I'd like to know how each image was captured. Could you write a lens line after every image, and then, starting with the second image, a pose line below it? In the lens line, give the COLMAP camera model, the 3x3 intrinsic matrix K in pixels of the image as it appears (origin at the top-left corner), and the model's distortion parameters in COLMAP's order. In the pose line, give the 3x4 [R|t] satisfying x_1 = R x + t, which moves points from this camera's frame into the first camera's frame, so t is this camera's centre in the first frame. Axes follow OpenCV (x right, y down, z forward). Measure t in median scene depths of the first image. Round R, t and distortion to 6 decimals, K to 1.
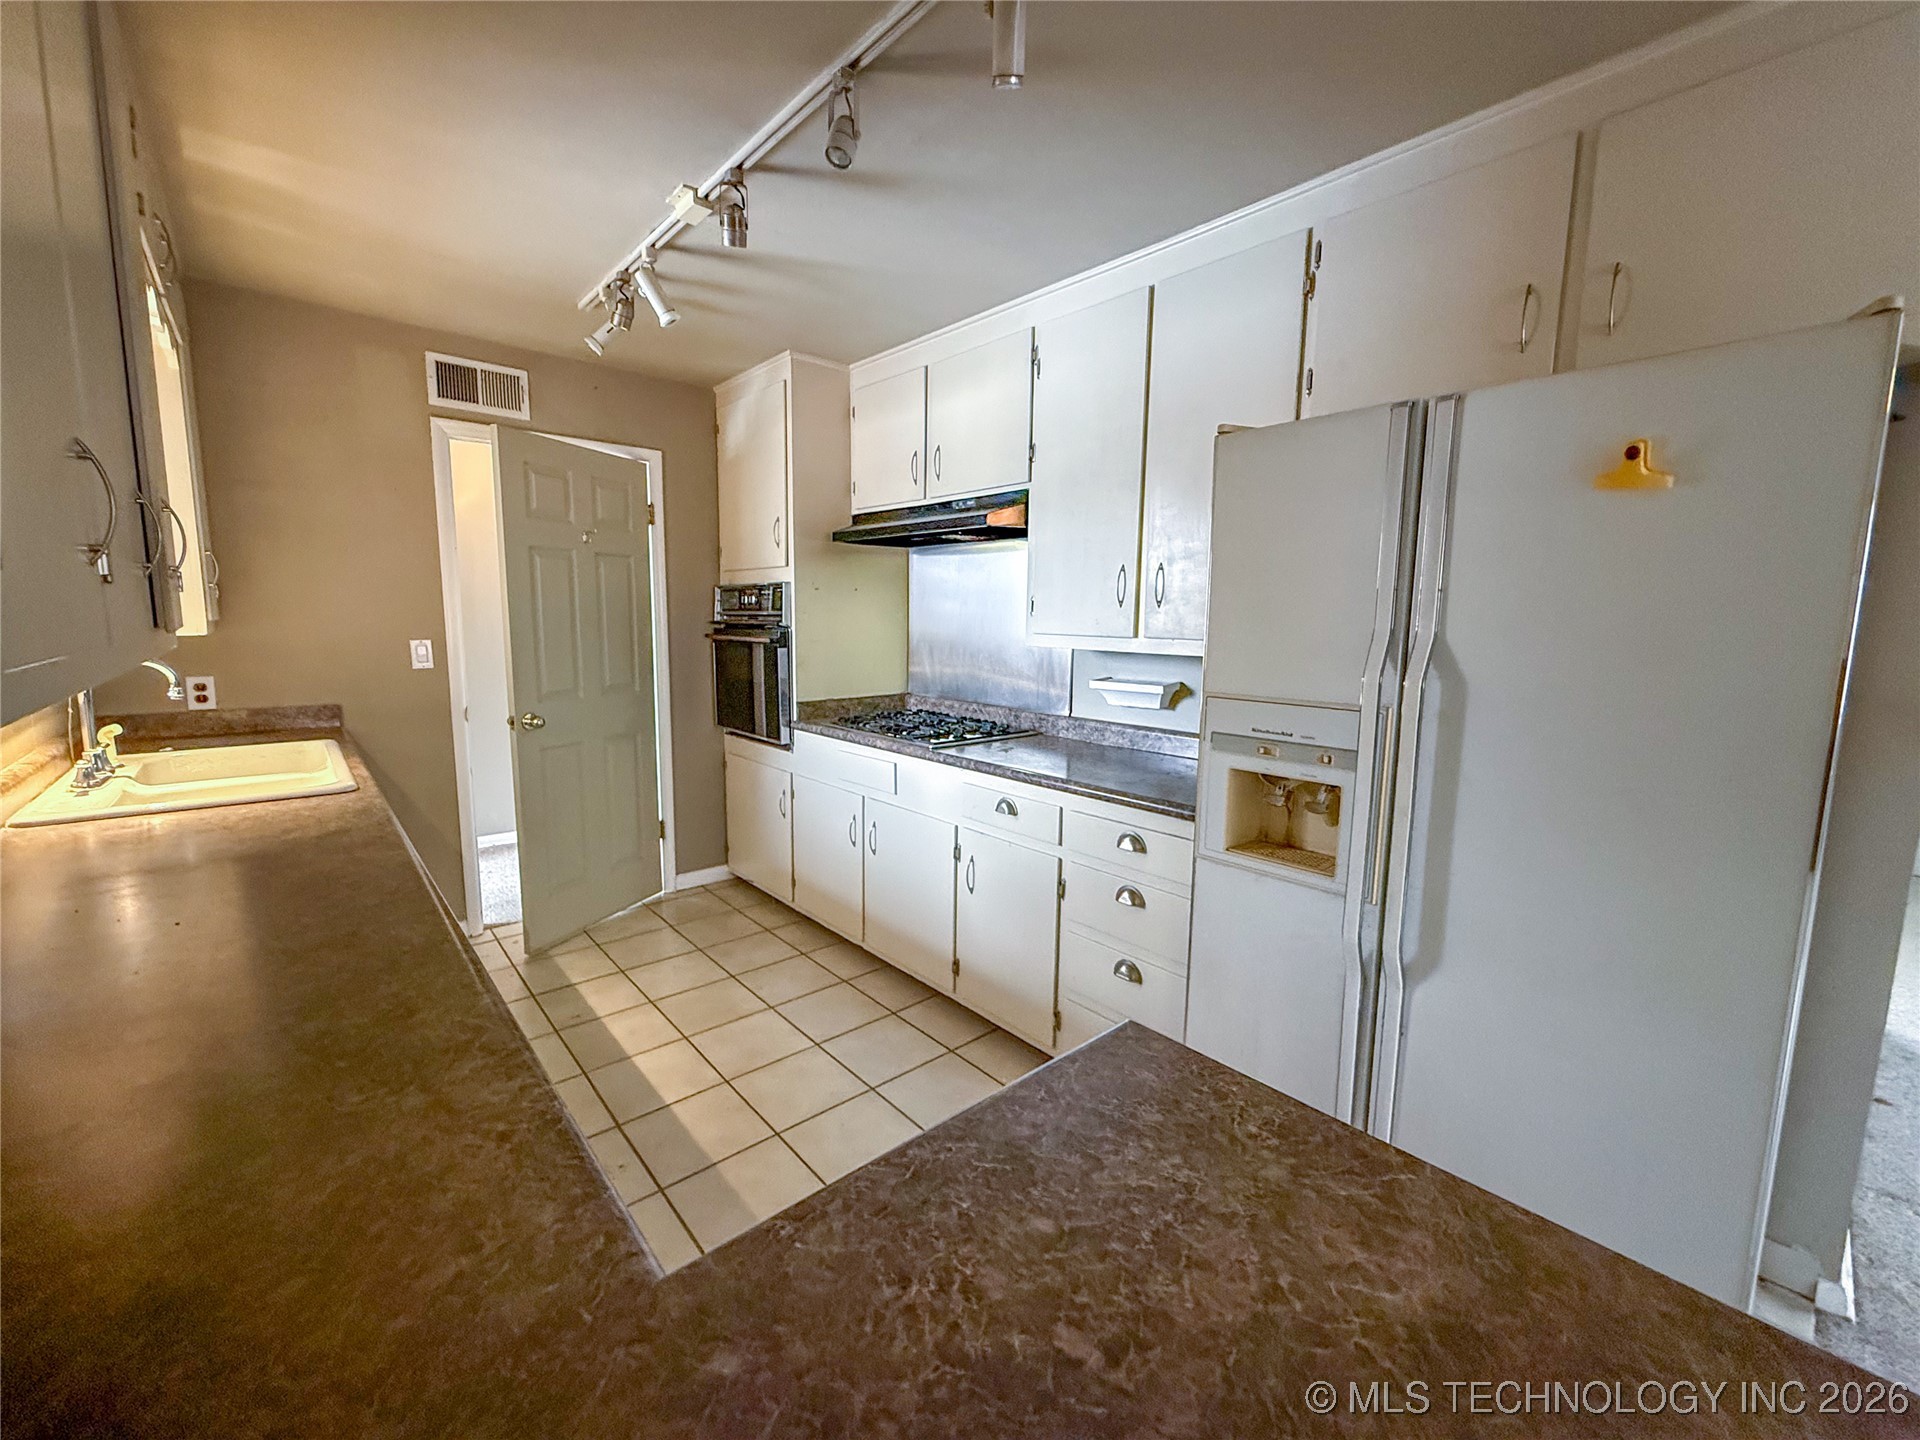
lens RADIAL K [[767.2, 0, 955.4], [0, 767.2, 716.9], [0, 0, 1]] dist [-0.002732, -0.000506]
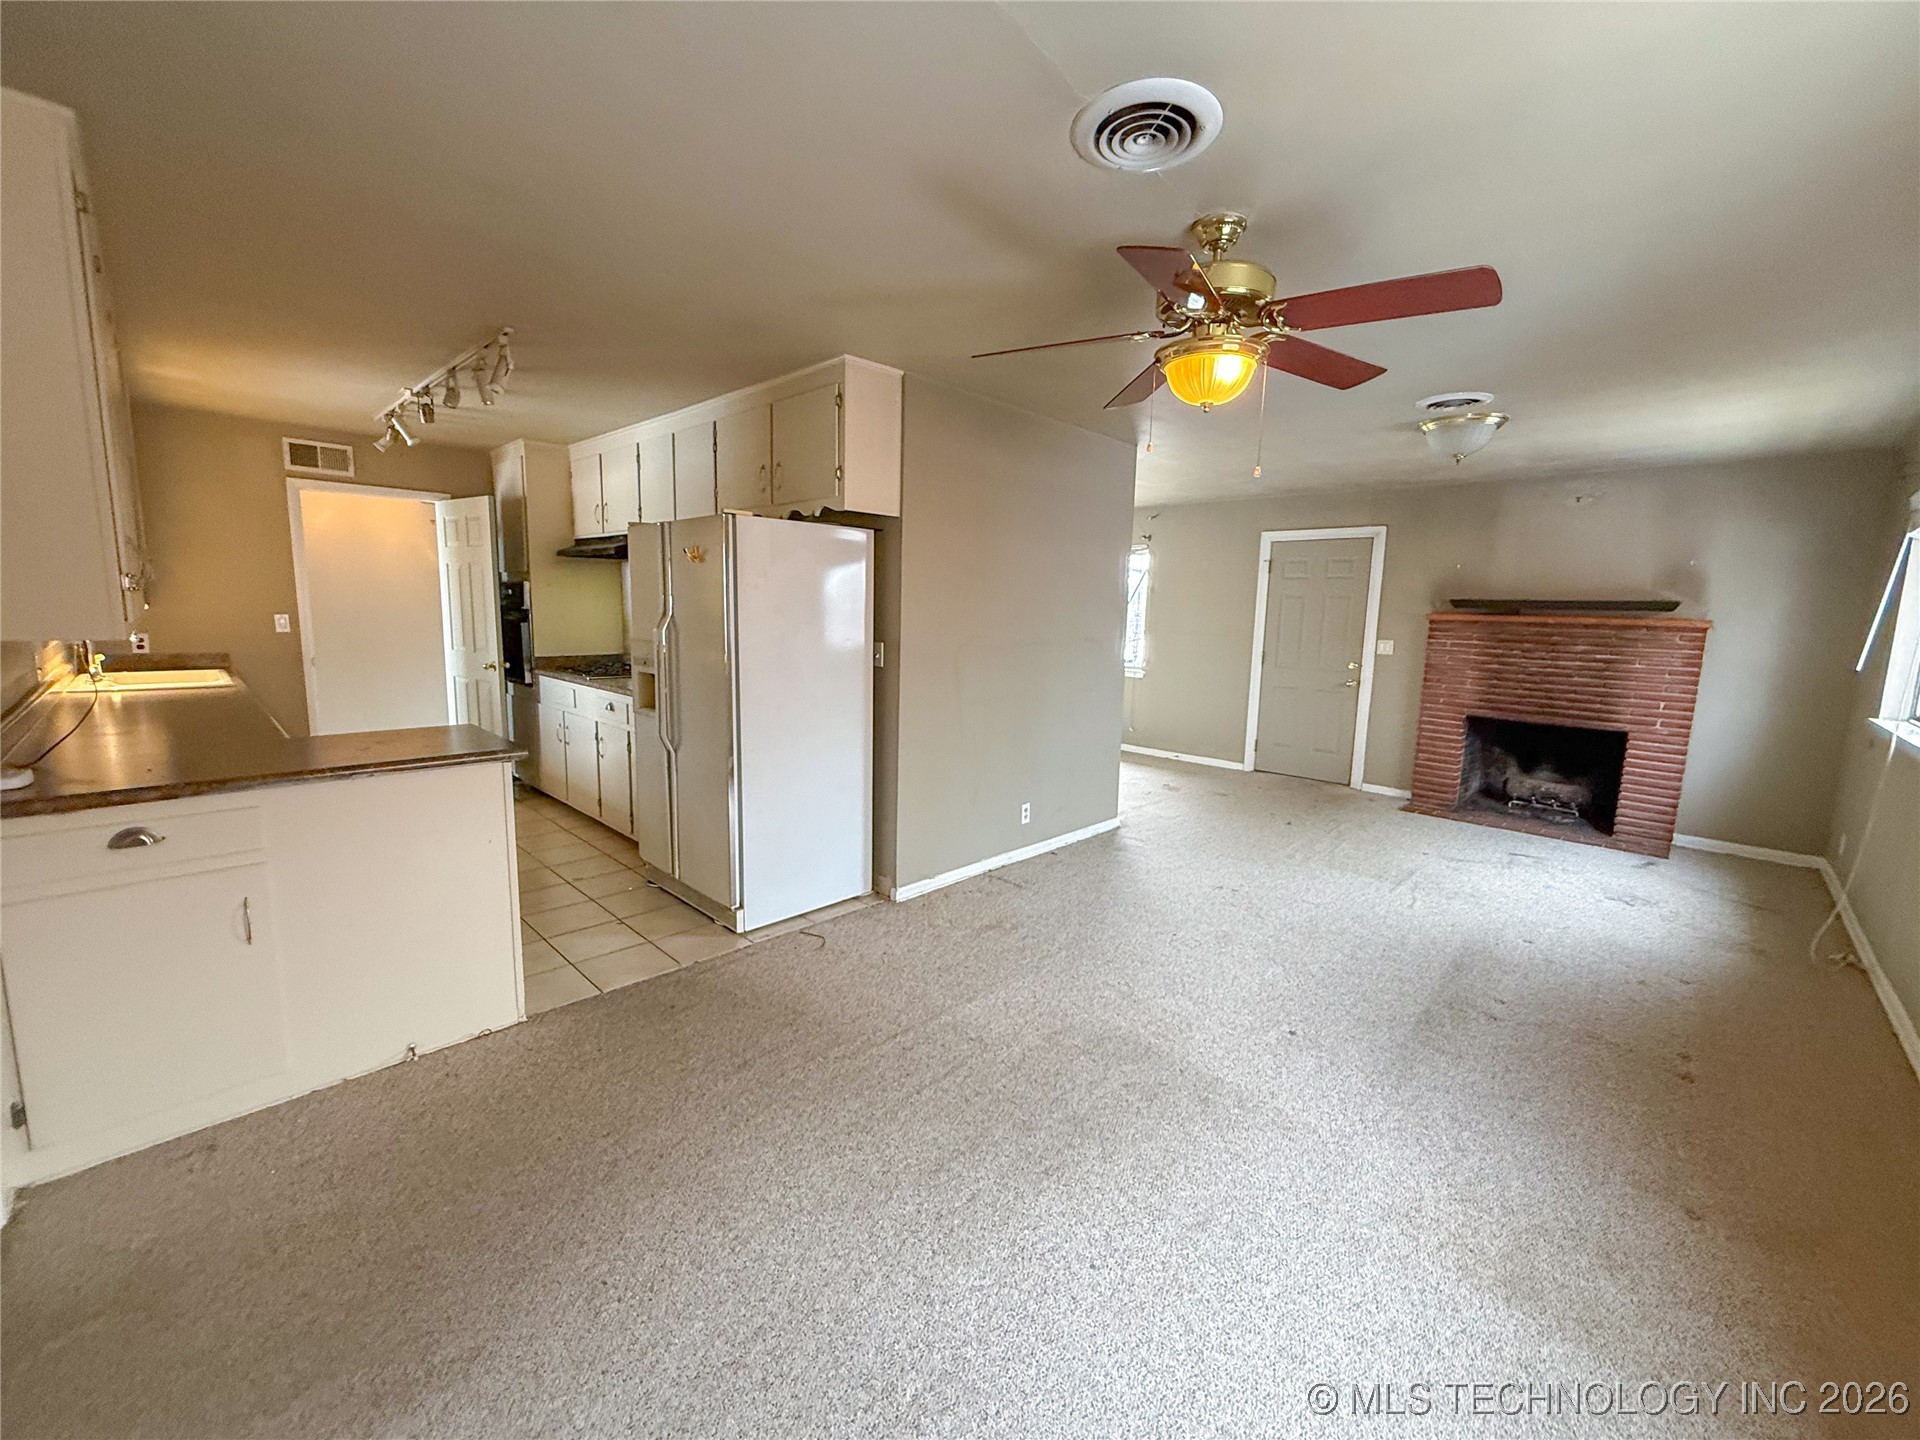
lens RADIAL K [[767.2, 0, 962.9], [0, 767.2, 716.4], [0, 0, 1]] dist [-0.002732, -0.000506]
pose [[0.997036, 0.001368, 0.076926, 0.625473], [-0.002544, 0.999881, 0.015198, 0.087990], [-0.076896, -0.015348, 0.996921, -0.740412]]
